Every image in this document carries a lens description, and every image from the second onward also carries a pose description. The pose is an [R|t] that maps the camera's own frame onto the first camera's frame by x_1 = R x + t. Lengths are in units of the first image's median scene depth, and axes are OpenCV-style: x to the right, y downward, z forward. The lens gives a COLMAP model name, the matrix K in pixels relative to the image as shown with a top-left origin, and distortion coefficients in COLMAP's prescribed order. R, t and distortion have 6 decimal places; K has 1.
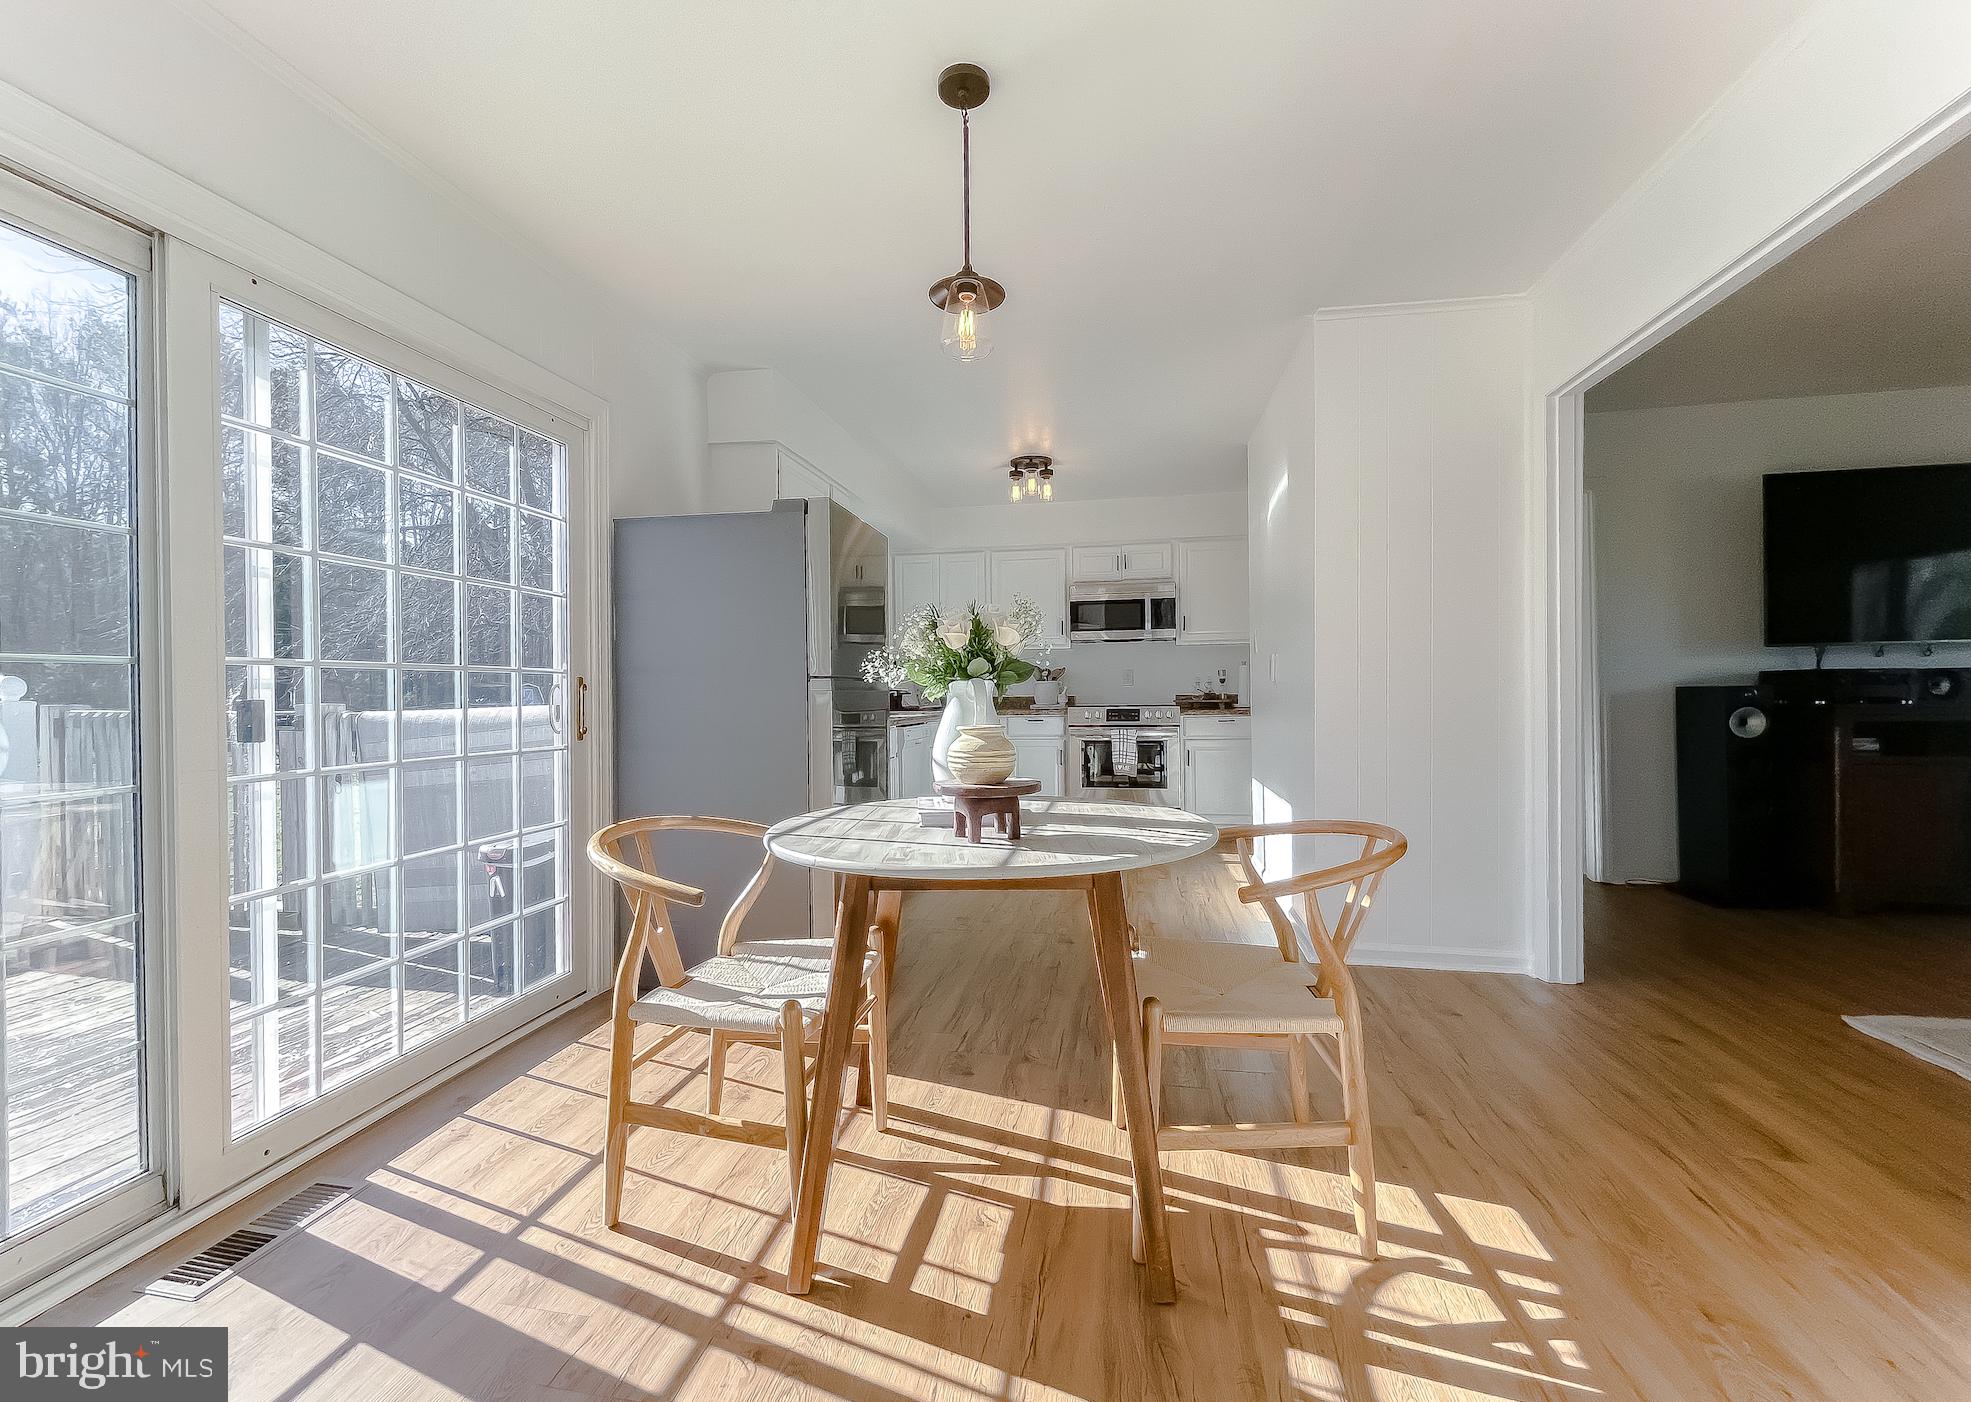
lens RADIAL K [[821.5, 0, 979.1], [0, 821.5, 701.2], [0, 0, 1]] dist [0.002373, 0.000362]
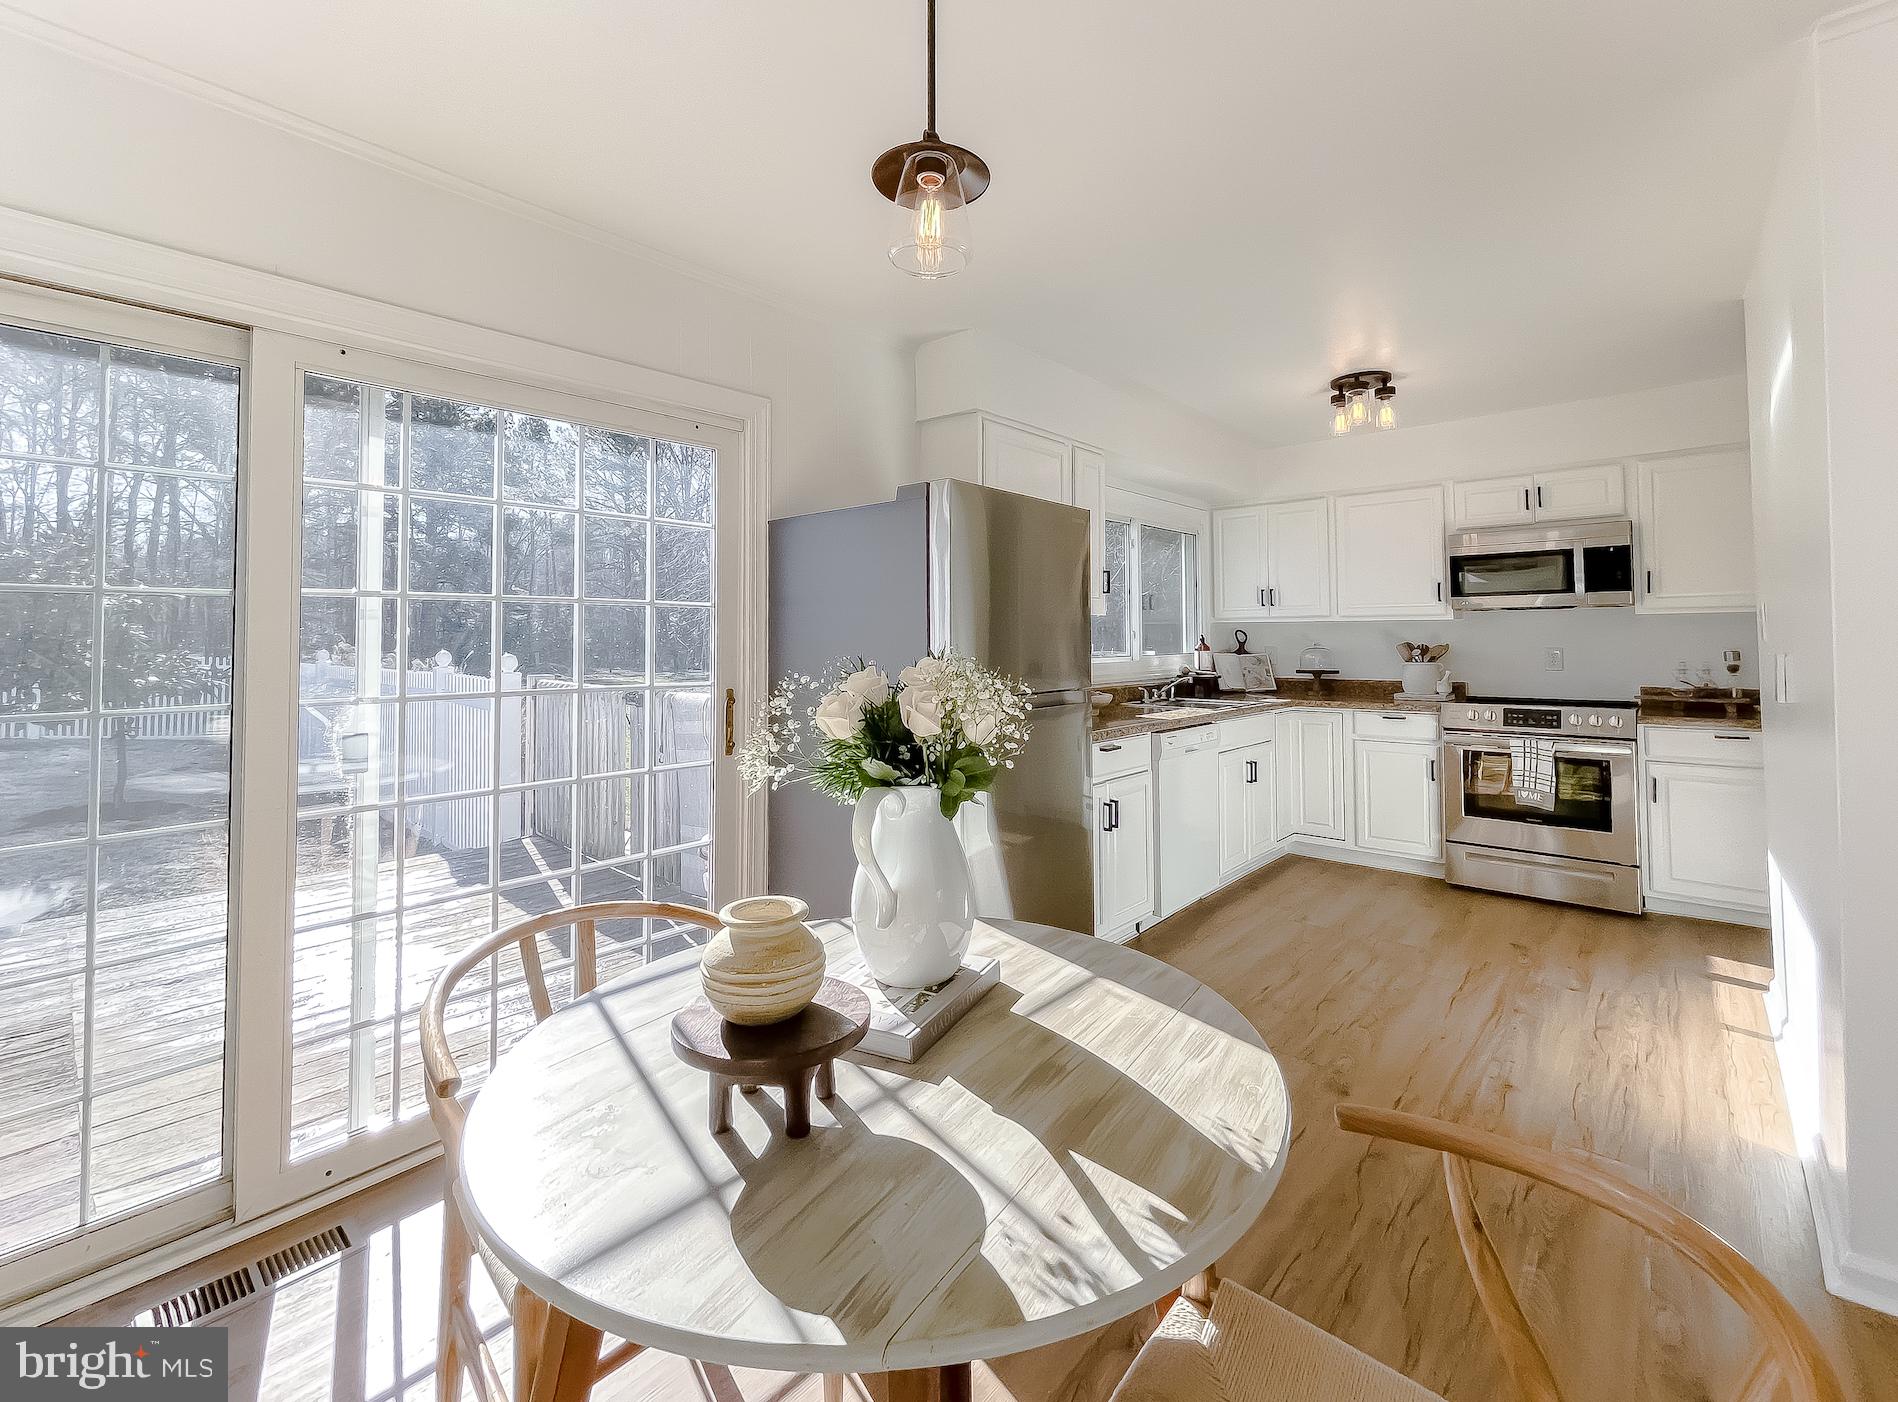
lens RADIAL K [[815.3, 0, 949.3], [0, 815.3, 616.3], [0, 0, 1]] dist [-0.002629, -0.000160]
pose [[0.855299, -0.010573, -0.518027, 0.127947], [-0.008285, 0.999385, -0.034077, -0.048051], [0.518069, 0.033438, 0.854685, 0.179781]]
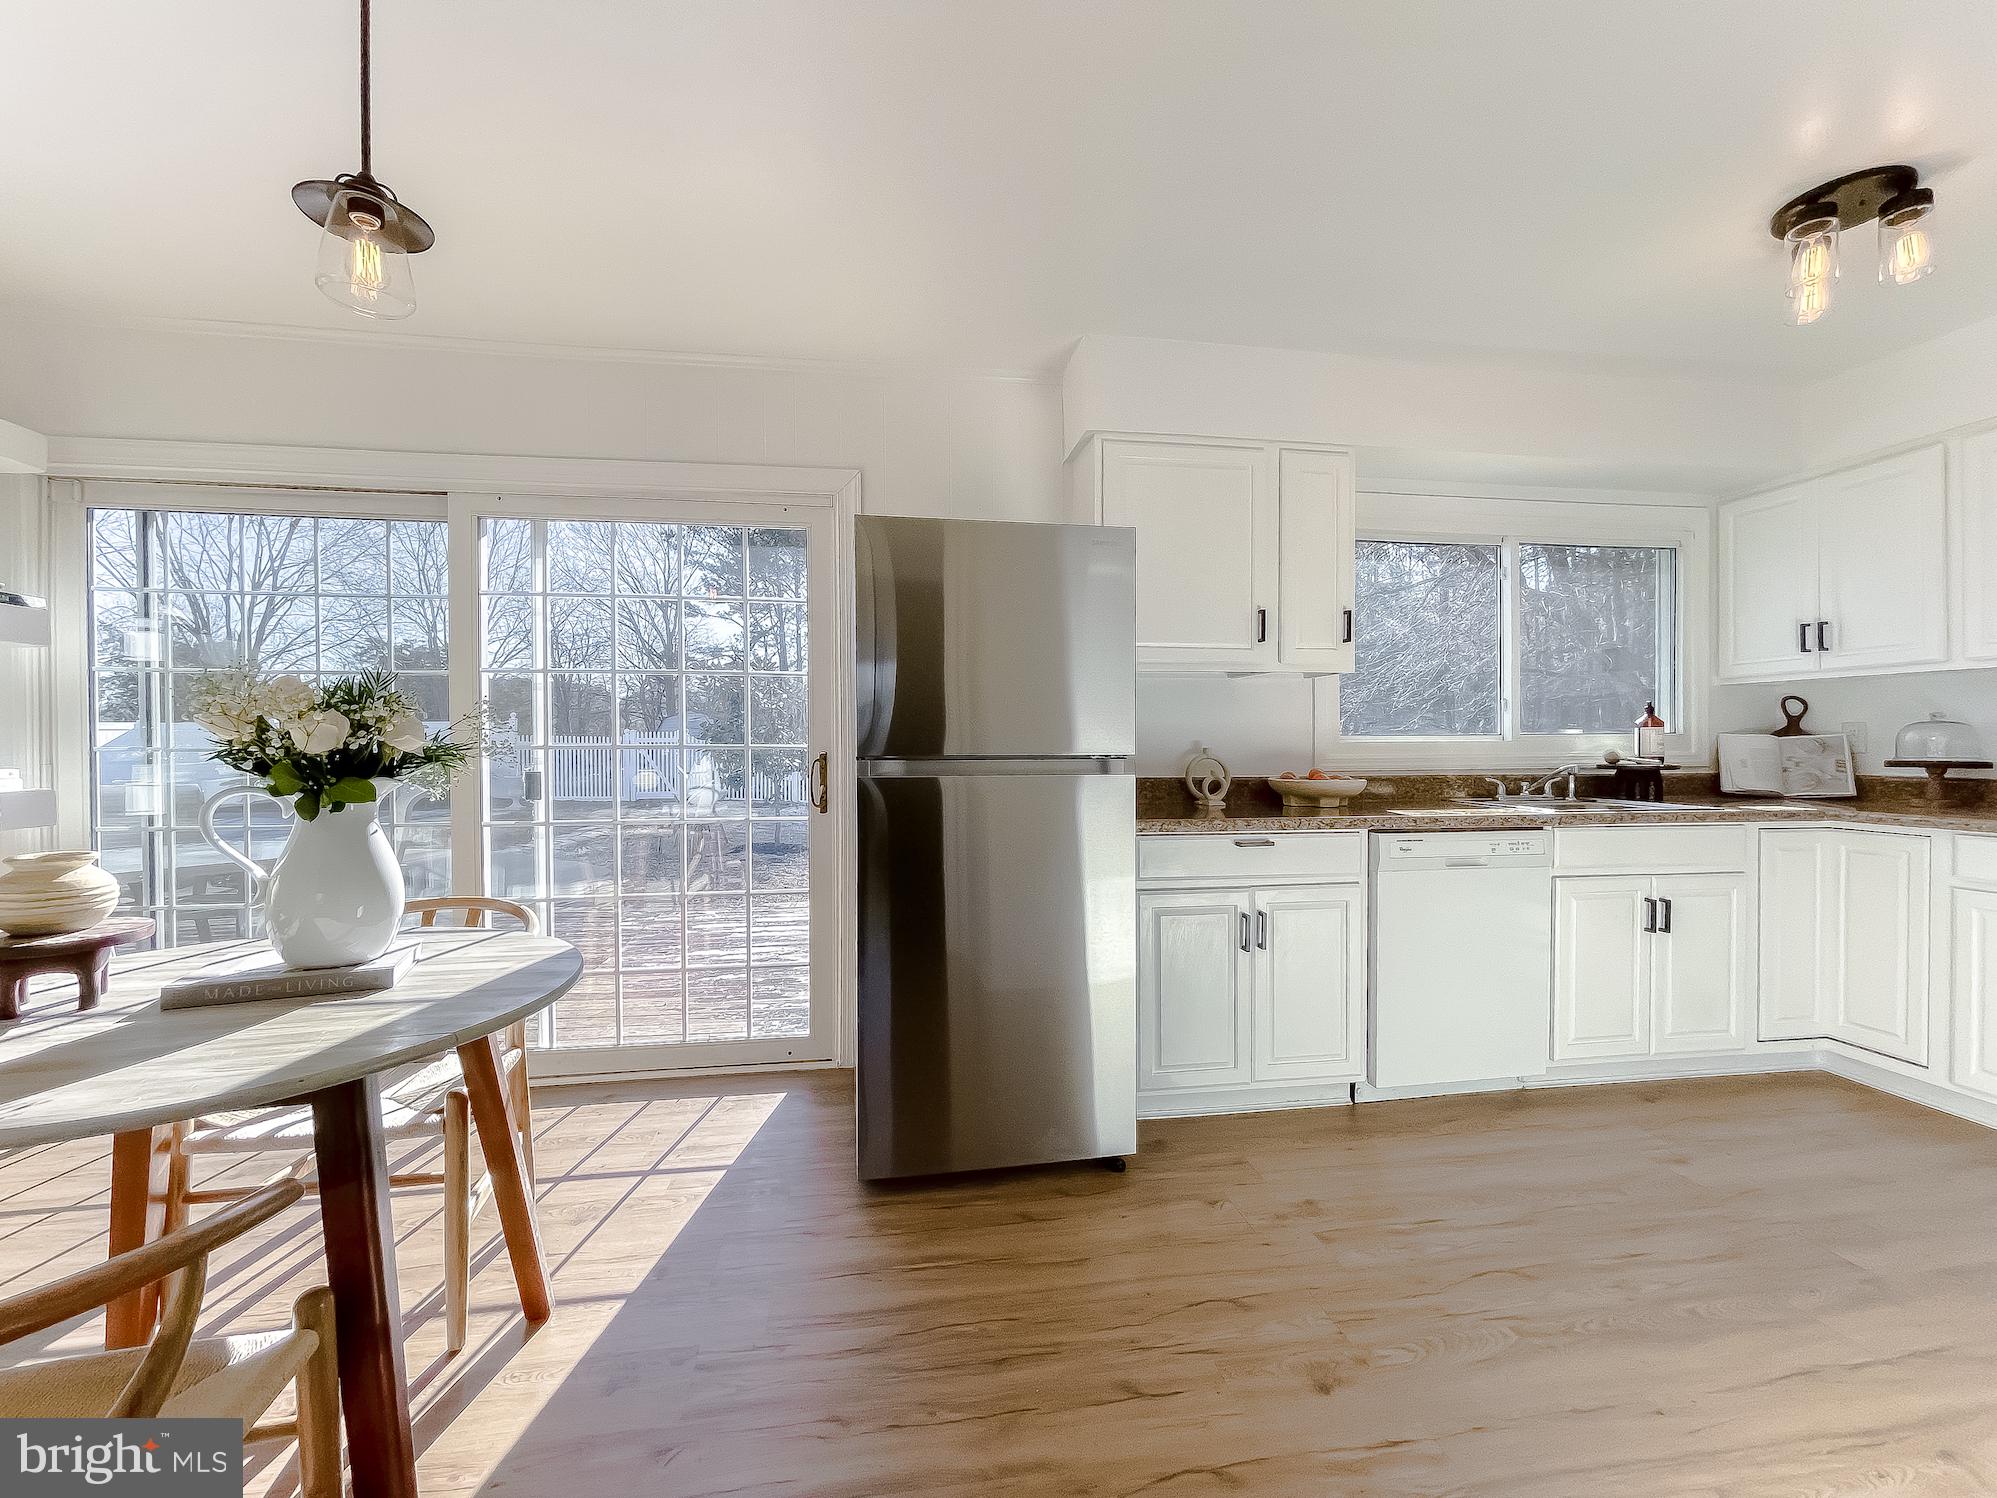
lens RADIAL K [[828.0, 0, 992.2], [0, 828.0, 755.4], [0, 0, 1]] dist [0.000797, 0.000401]
pose [[0.332728, 0.021487, -0.942778, 0.315016], [-0.011437, 0.999759, 0.018750, -0.026836], [0.942954, 0.004544, 0.332893, 0.488419]]
